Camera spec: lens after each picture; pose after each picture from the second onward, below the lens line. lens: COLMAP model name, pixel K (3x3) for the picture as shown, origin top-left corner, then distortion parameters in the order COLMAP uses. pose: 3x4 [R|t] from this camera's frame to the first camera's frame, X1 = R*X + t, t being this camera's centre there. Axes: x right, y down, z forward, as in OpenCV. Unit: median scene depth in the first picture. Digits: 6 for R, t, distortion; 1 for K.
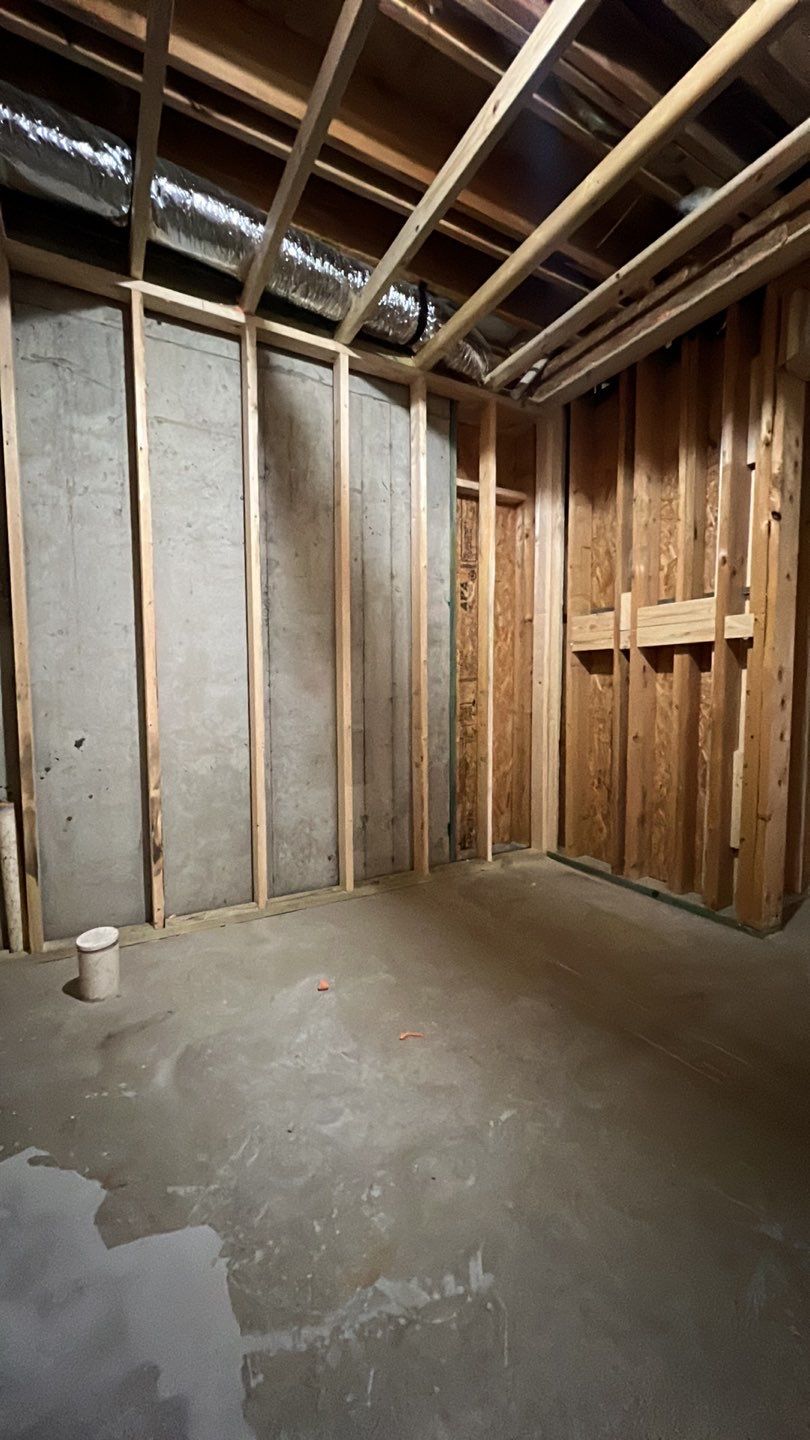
lens RADIAL K [[549.3, 0, 405.0], [0, 549.3, 720.0], [0, 0, 1]] dist [-0.000952, 0.000347]
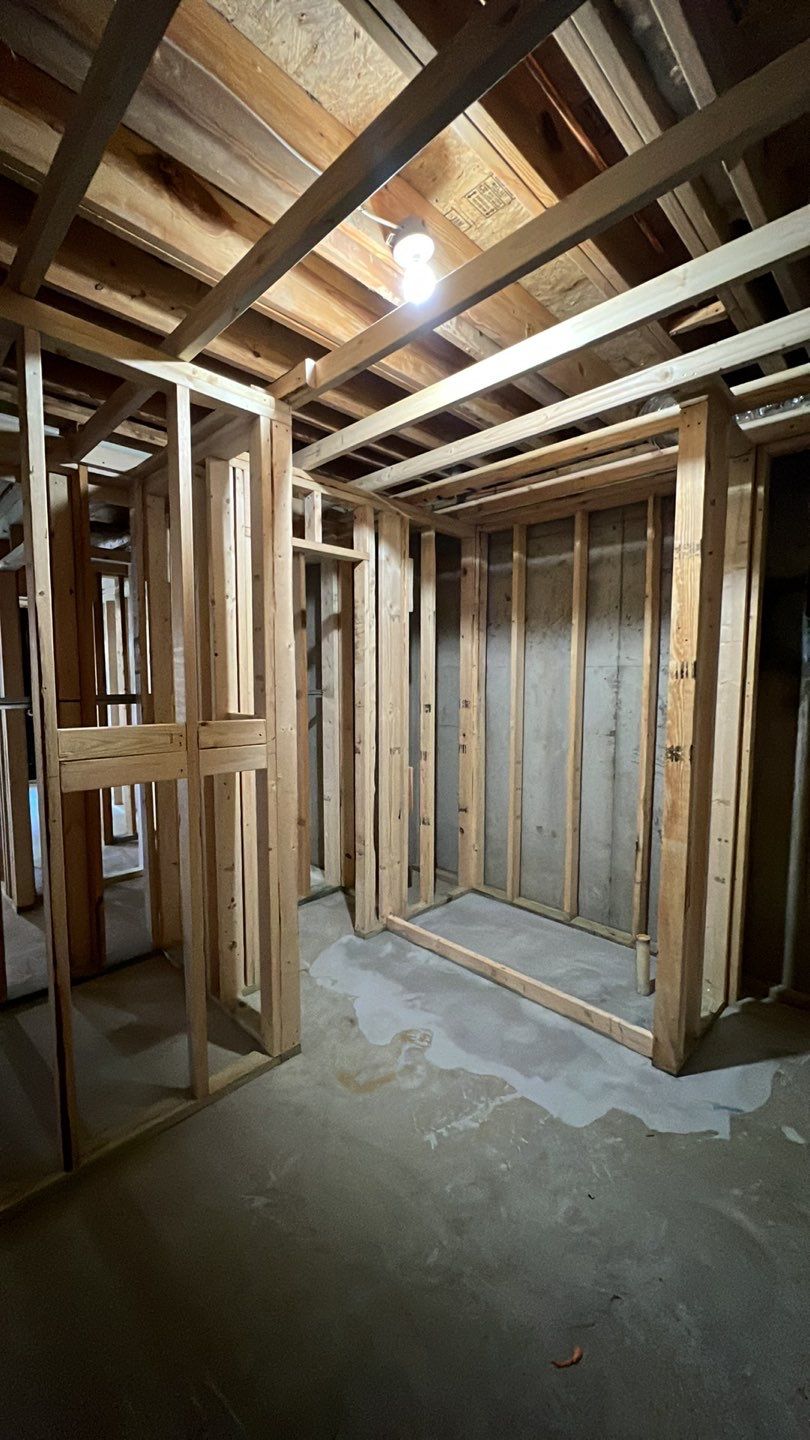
lens RADIAL K [[549.3, 0, 405.0], [0, 549.3, 720.0], [0, 0, 1]] dist [-0.000952, 0.000347]
pose [[-0.959387, 0.026059, -0.280888, 0.687127], [-0.016124, 0.989031, 0.146826, -0.678945], [0.281633, 0.145392, -0.948443, 2.453615]]
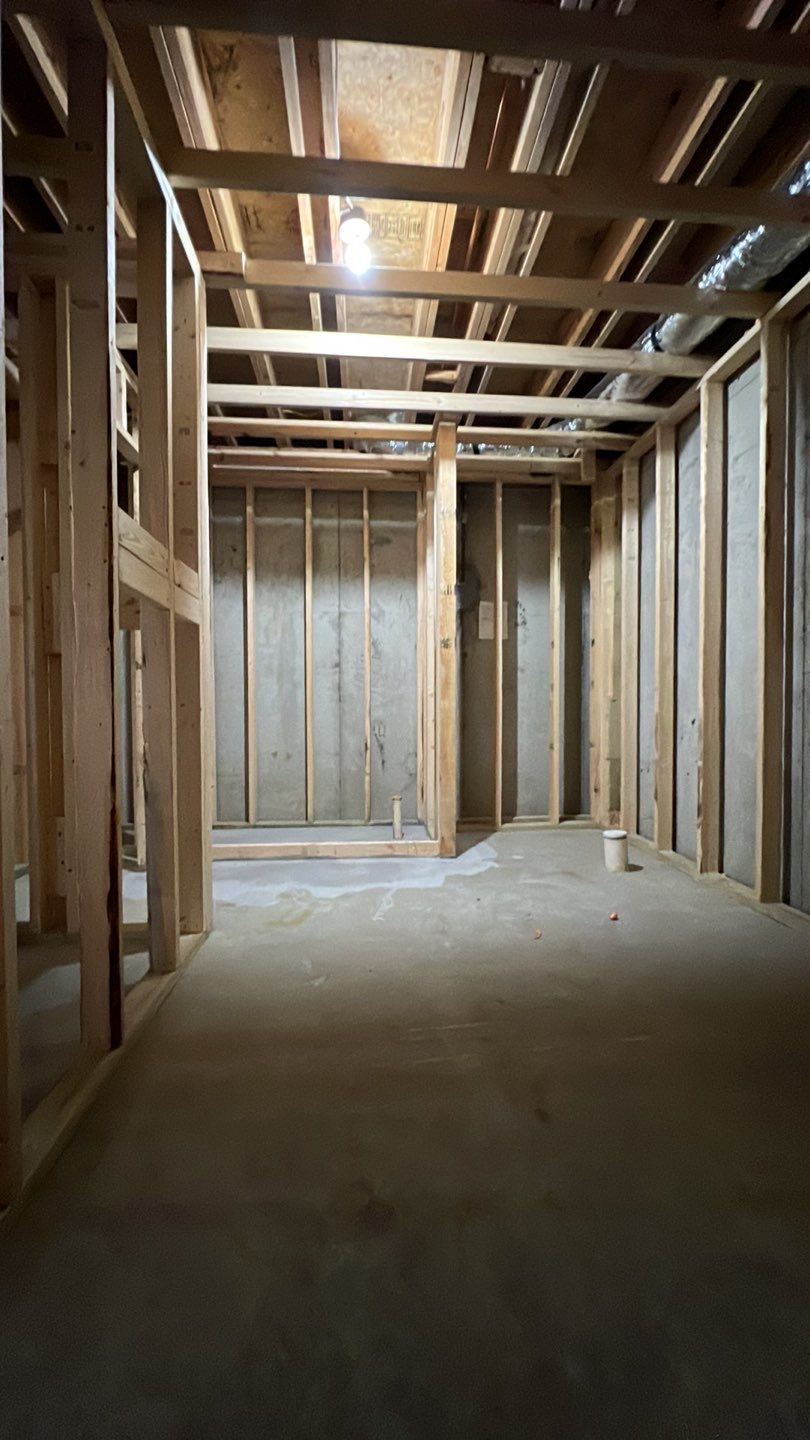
lens RADIAL K [[544.4, 0, 405.0], [0, 544.4, 720.0], [0, 0, 1]] dist [0.000861, -0.028988]
pose [[-0.421580, 0.031840, -0.906232, 2.114345], [-0.052145, 0.996878, 0.059283, -0.004136], [0.905291, 0.072248, -0.418604, 1.948158]]
